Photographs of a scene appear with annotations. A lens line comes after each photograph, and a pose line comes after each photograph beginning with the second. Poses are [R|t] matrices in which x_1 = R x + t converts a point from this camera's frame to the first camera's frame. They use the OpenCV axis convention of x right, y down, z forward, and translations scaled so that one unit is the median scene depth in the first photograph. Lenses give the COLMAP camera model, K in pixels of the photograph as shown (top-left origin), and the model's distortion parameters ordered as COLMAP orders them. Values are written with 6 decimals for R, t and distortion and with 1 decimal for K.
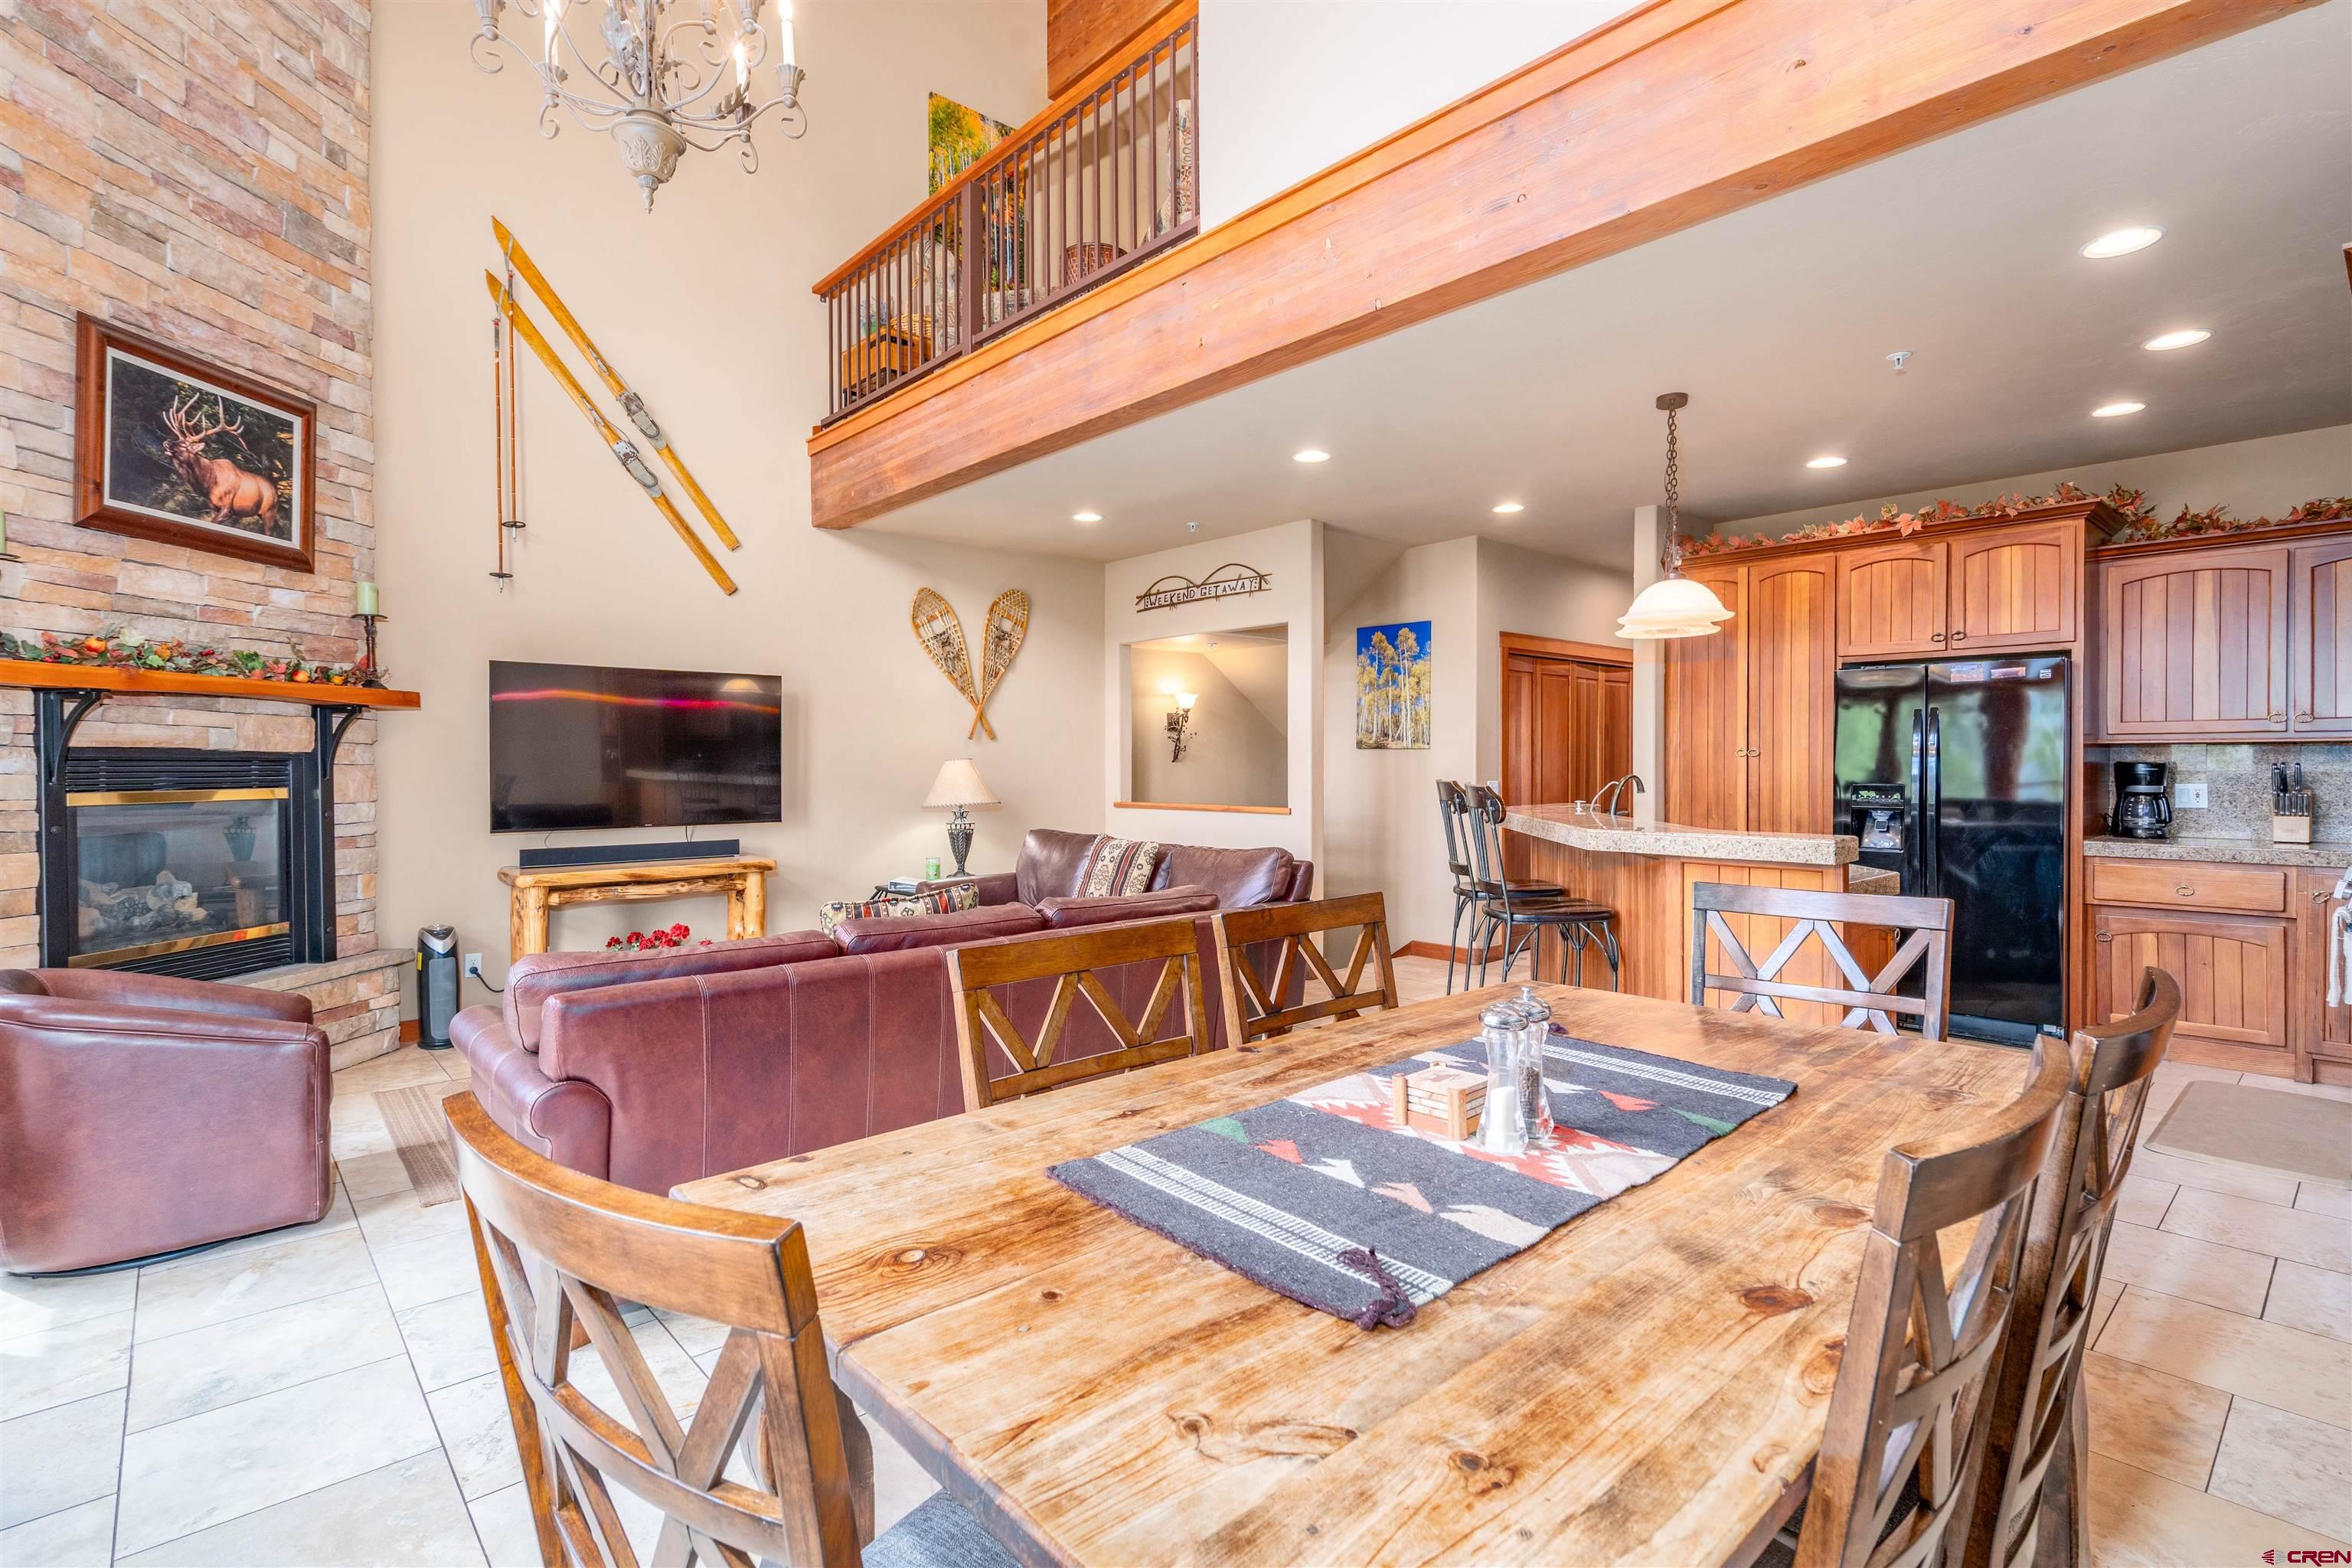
lens RADIAL K [[1133.1, 0, 1176.0], [0, 1133.1, 784.0], [0, 0, 1]] dist [-0.000286, 0.000170]
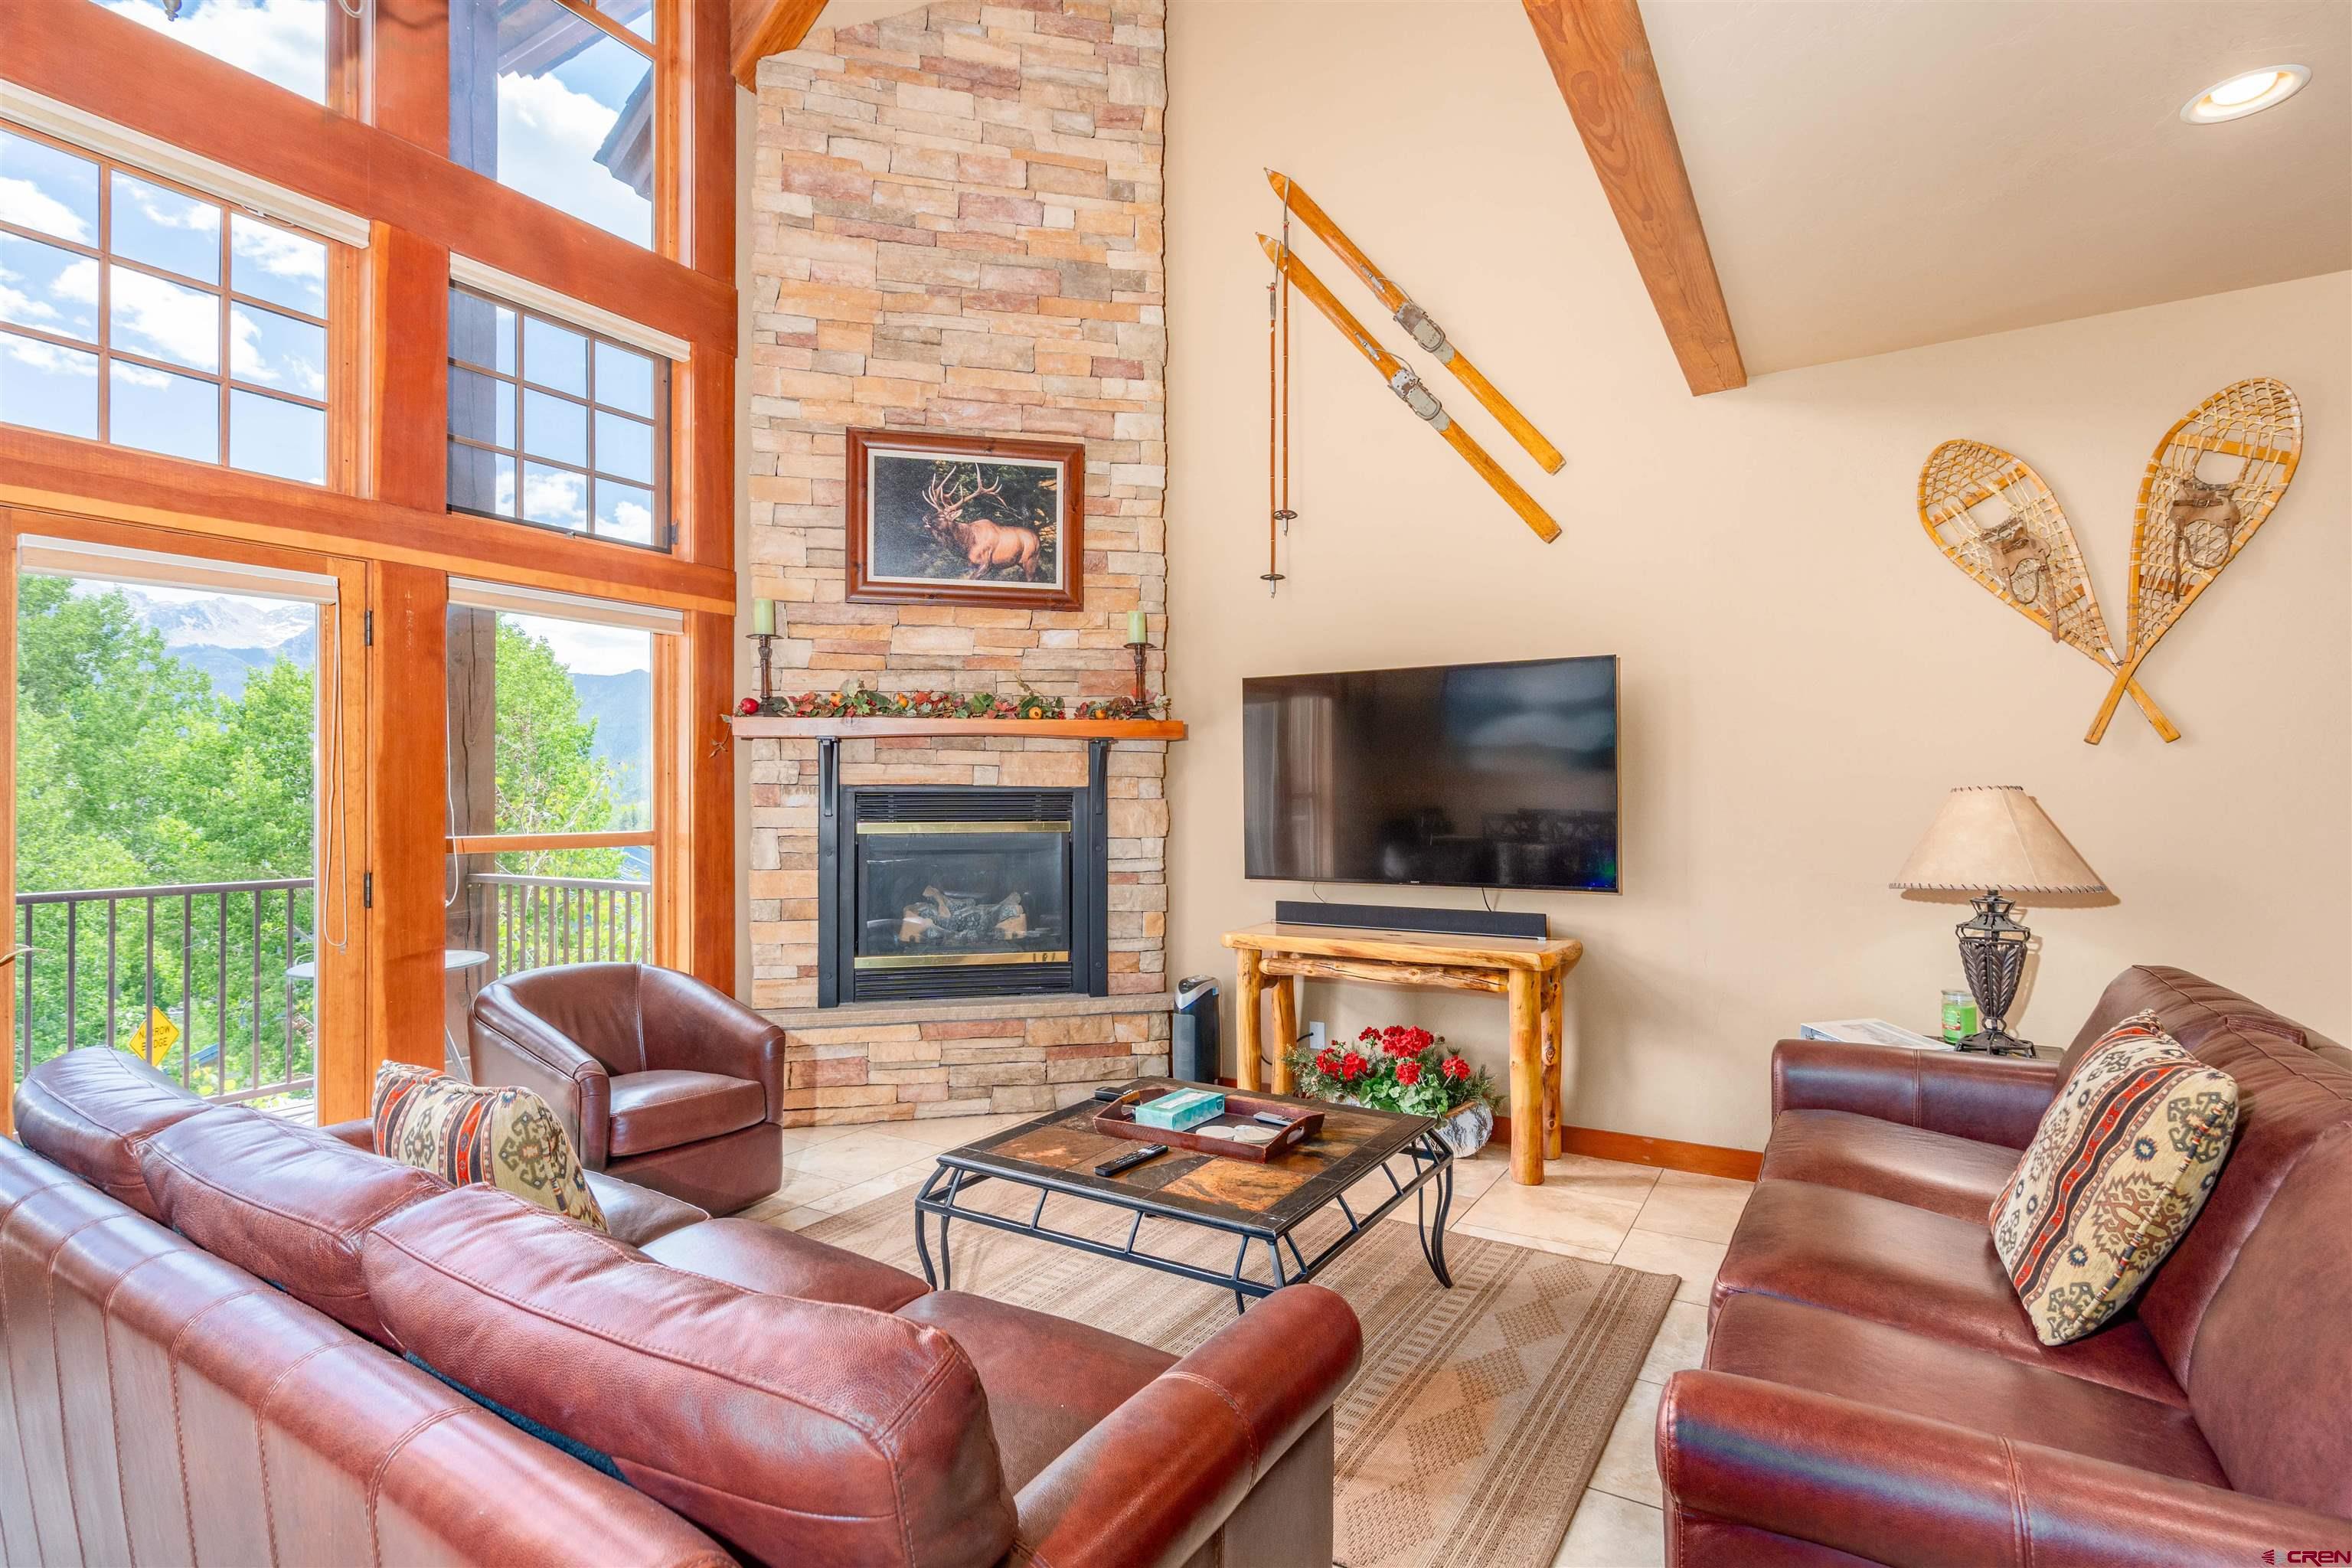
lens RADIAL K [[1098.9, 0, 1176.0], [0, 1098.9, 784.0], [0, 0, 1]] dist [-0.001596, 0.000640]
pose [[0.281816, -0.010255, -0.959414, 0.212181], [-0.015342, 0.999767, -0.015192, -0.017326], [0.959346, 0.019001, 0.281593, 0.828130]]
